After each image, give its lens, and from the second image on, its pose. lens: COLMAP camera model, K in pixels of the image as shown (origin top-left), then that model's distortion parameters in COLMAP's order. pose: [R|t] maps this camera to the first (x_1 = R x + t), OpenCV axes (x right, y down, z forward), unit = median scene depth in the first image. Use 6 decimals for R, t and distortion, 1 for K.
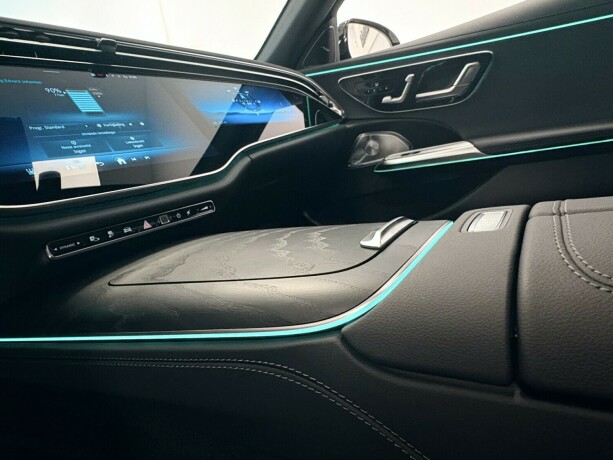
lens RADIAL K [[392.6, 0, 302.3], [0, 392.6, 226.1], [0, 0, 1]] dist [0.002624, -0.000780]
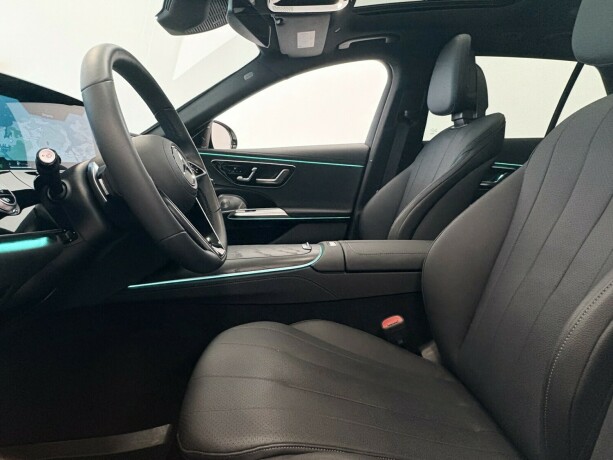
lens RADIAL K [[416.9, 0, 301.8], [0, 416.9, 232.5], [0, 0, 1]] dist [-0.007617, -0.004525]
pose [[0.803350, 0.083429, 0.589634, -0.685894], [-0.034880, 0.995030, -0.093267, 0.082796], [-0.594485, 0.054359, 0.802267, -0.671347]]
